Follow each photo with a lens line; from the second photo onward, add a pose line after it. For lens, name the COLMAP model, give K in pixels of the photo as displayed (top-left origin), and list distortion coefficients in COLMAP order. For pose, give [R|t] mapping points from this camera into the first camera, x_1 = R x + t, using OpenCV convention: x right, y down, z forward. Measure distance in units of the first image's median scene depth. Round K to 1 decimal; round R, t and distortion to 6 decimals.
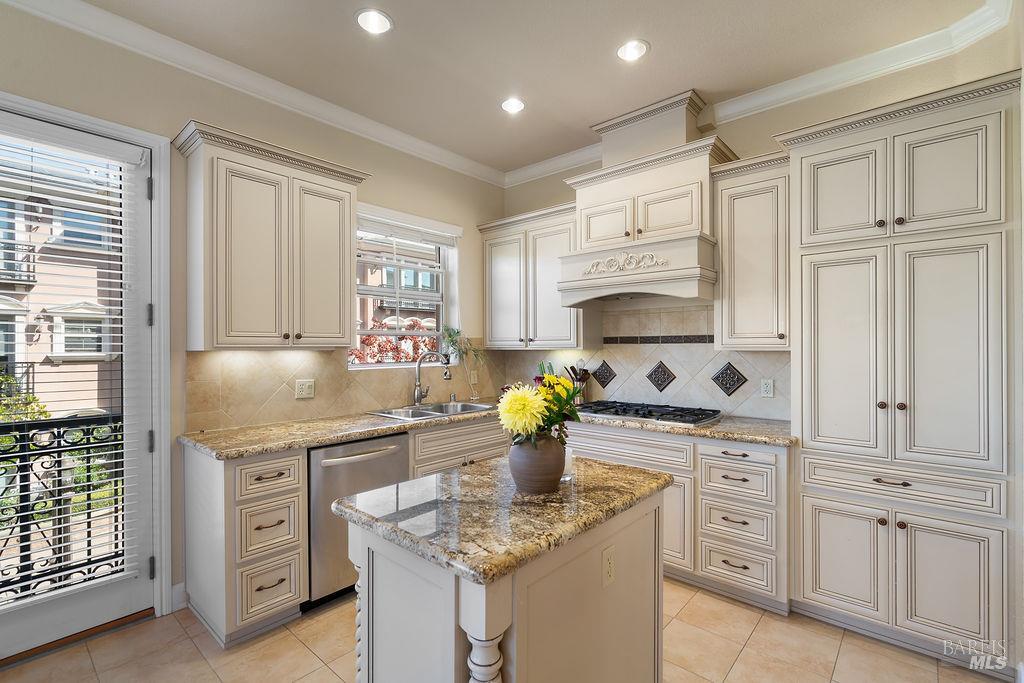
lens RADIAL K [[464.8, 0, 515.2], [0, 464.8, 345.7], [0, 0, 1]] dist [-0.011781, 0.005696]
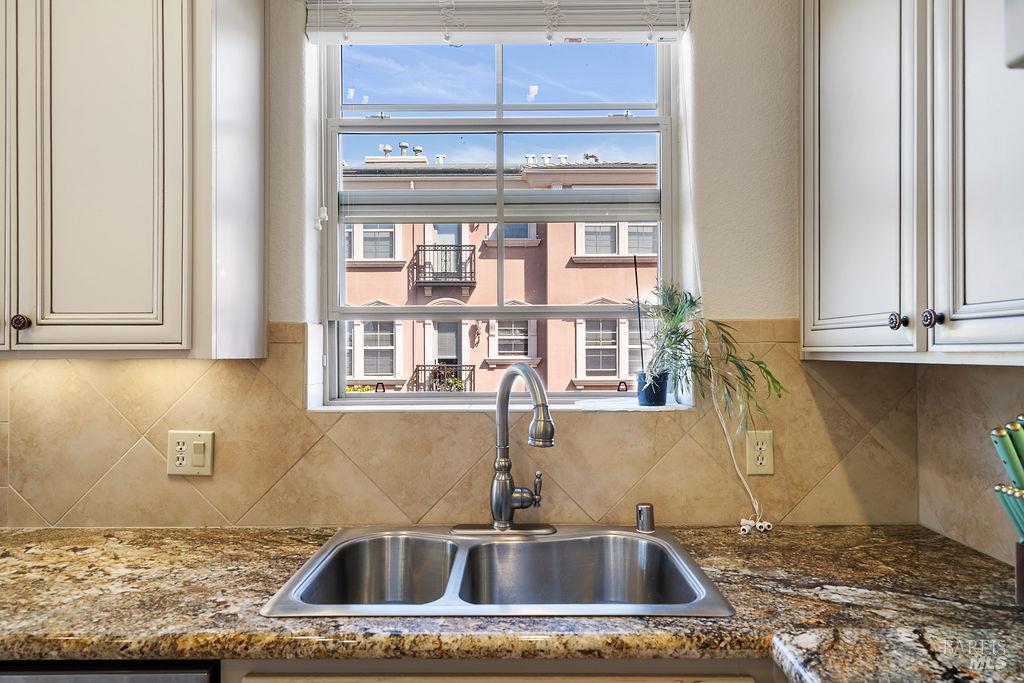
lens RADIAL K [[646.5, 0, 509.9], [0, 646.5, 343.7], [0, 0, 1]] dist [0.007092, 0.005270]
pose [[0.652474, -0.007658, -0.757773, 0.170301], [0.003136, 0.999968, -0.007406, 0.001622], [0.757805, 0.002456, 0.652477, 0.853359]]
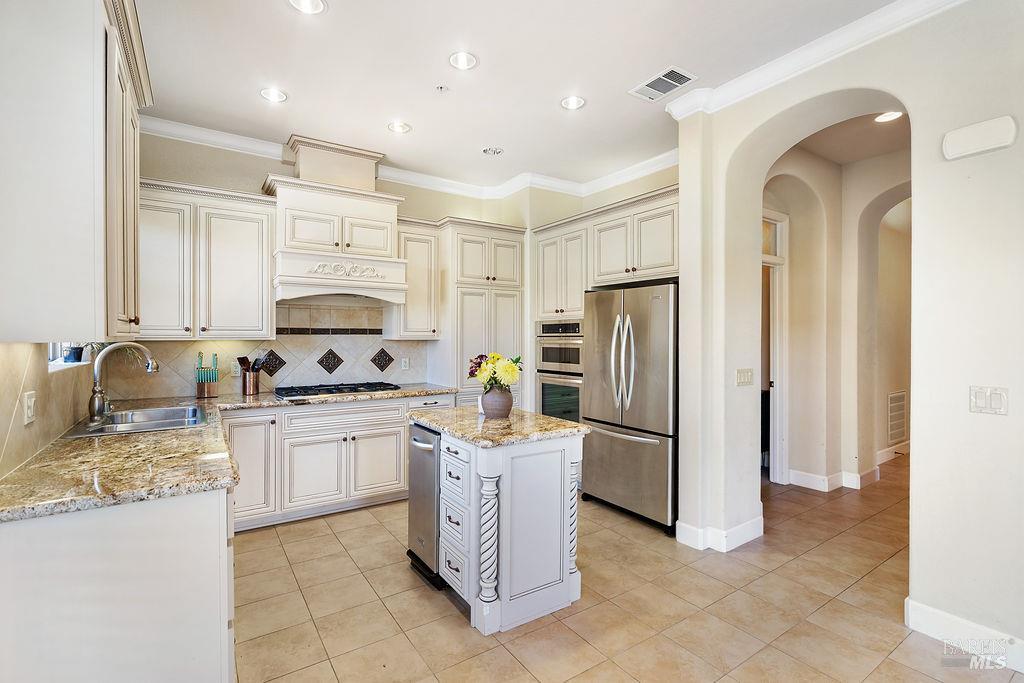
lens RADIAL K [[464.8, 0, 512.3], [0, 464.8, 337.7], [0, 0, 1]] dist [-0.011781, 0.005696]
pose [[0.252513, 0.000404, 0.967593, -0.877786], [-0.003632, 0.999993, 0.000530, 0.001789], [-0.967587, -0.003648, 0.252513, 0.262658]]
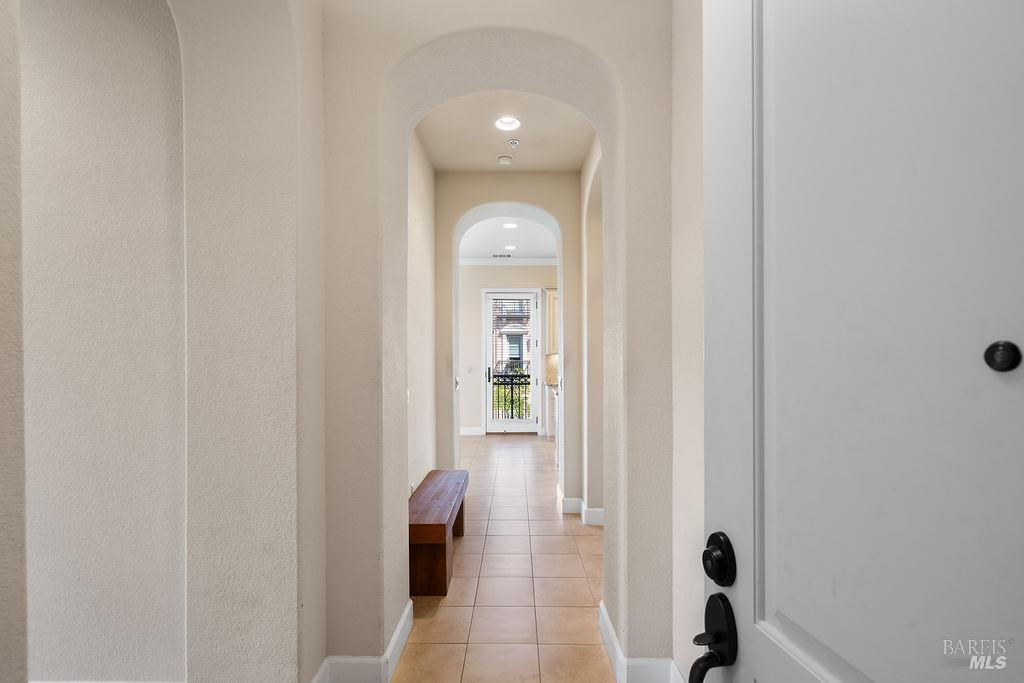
lens RADIAL K [[464.8, 0, 511.5], [0, 464.8, 350.2], [0, 0, 1]] dist [-0.011781, 0.005696]
pose [[0.650102, -0.004940, -0.759831, 1.319460], [0.005098, 0.999985, -0.002139, -0.010683], [0.759830, -0.002483, 0.650117, -1.055874]]
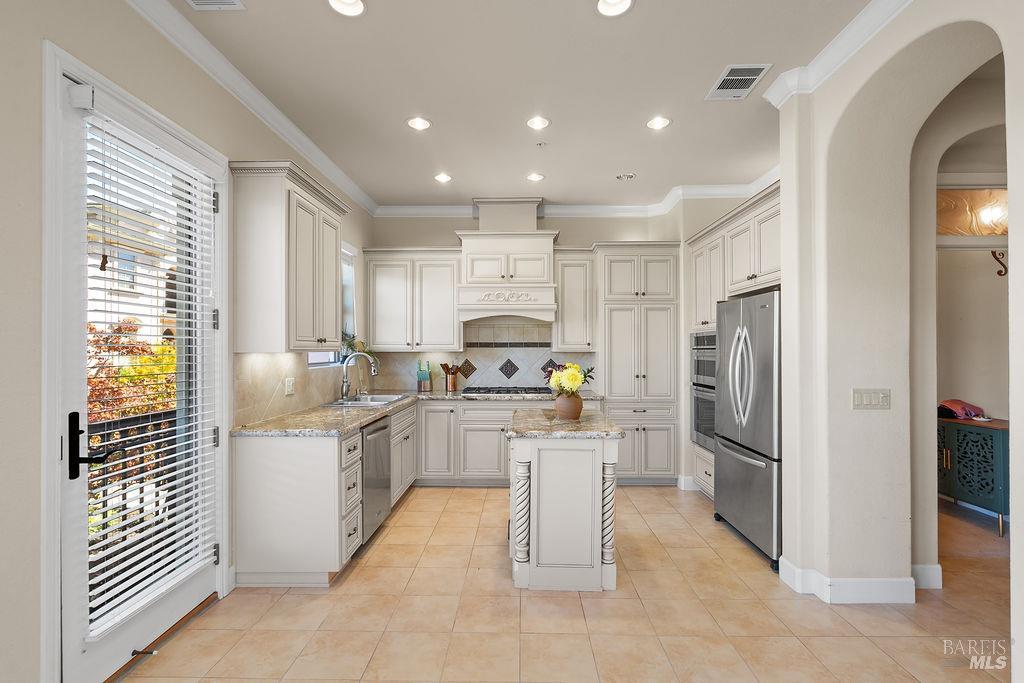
lens RADIAL K [[464.8, 0, 517.8], [0, 464.8, 342.9], [0, 0, 1]] dist [-0.011781, 0.005696]
pose [[0.760255, 0.010445, 0.649541, -0.778981], [-0.003417, 0.999921, -0.012080, -0.001285], [-0.649616, 0.006965, 0.760231, -0.226515]]
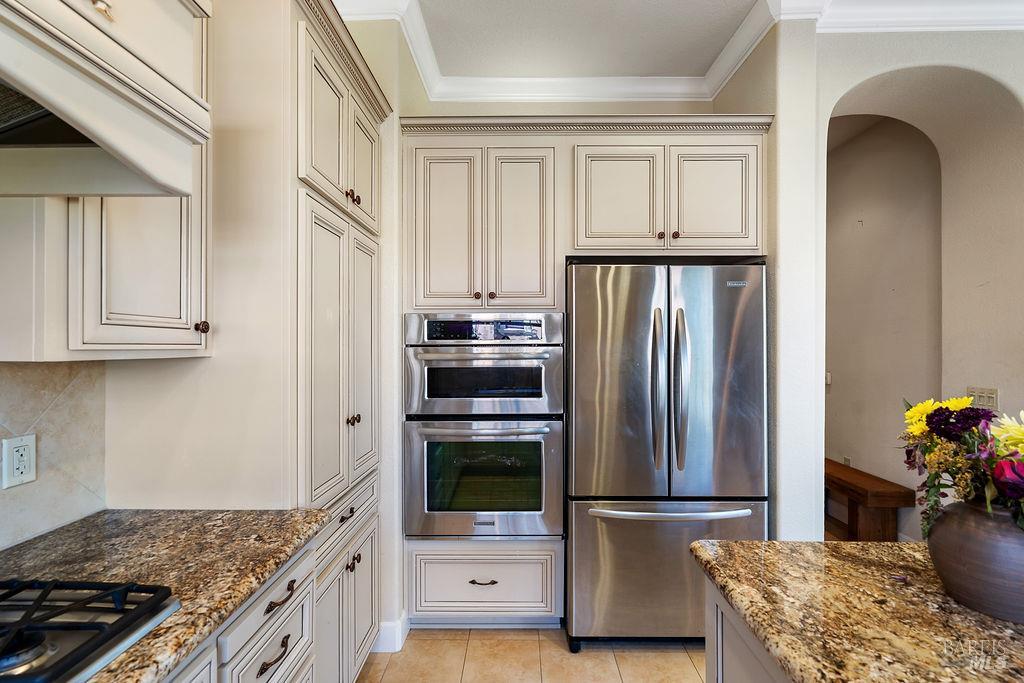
lens RADIAL K [[464.8, 0, 518.2], [0, 464.8, 342.7], [0, 0, 1]] dist [-0.011781, 0.005696]
pose [[-0.651187, 0.009414, 0.758859, -0.001064], [0.002111, 0.999942, -0.010593, 0.001480], [-0.758915, -0.005296, -0.651168, 0.943826]]
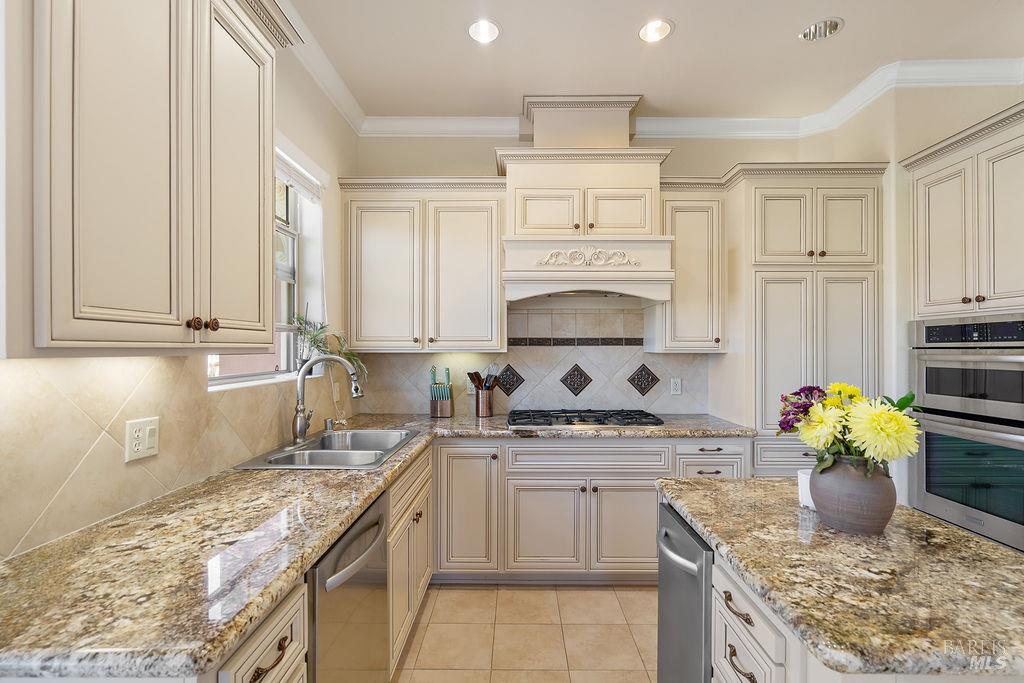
lens RADIAL K [[464.8, 0, 516.3], [0, 464.8, 346.5], [0, 0, 1]] dist [-0.011781, 0.005696]
pose [[0.754837, 0.005747, 0.655887, -0.482471], [-0.003822, 0.999983, -0.004364, 0.001844], [-0.655901, 0.000788, 0.754846, 0.411310]]
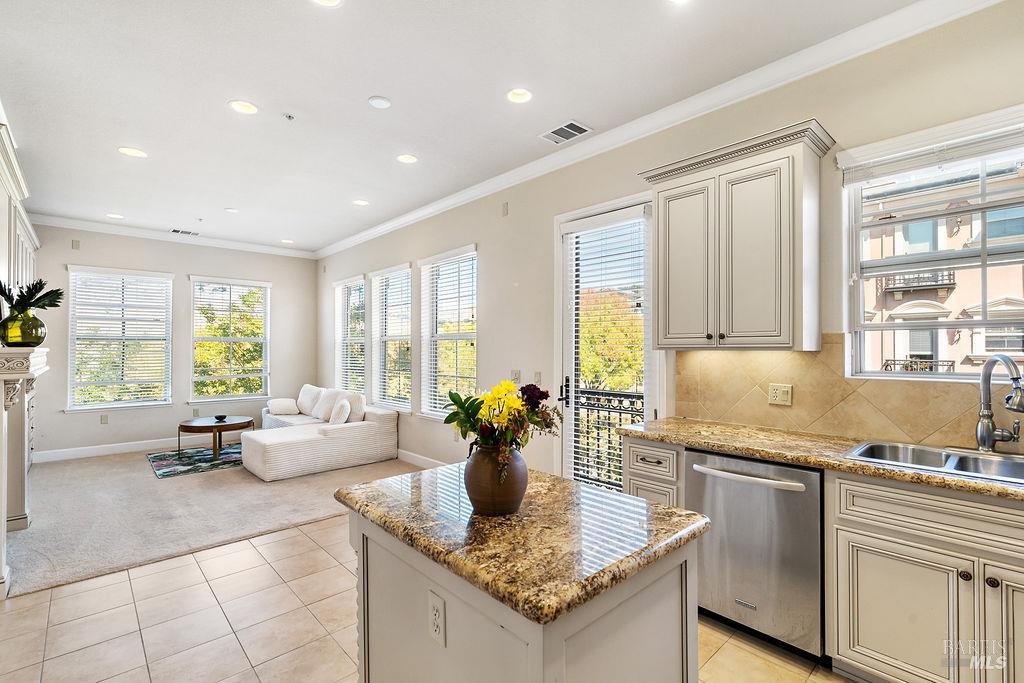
lens RADIAL K [[464.8, 0, 515.1], [0, 464.8, 345.0], [0, 0, 1]] dist [-0.011781, 0.005696]
pose [[-0.101847, -0.003835, -0.994793, 0.486383], [0.004040, 0.999983, -0.004268, 0.000552], [0.994792, -0.004454, -0.101829, 0.596260]]
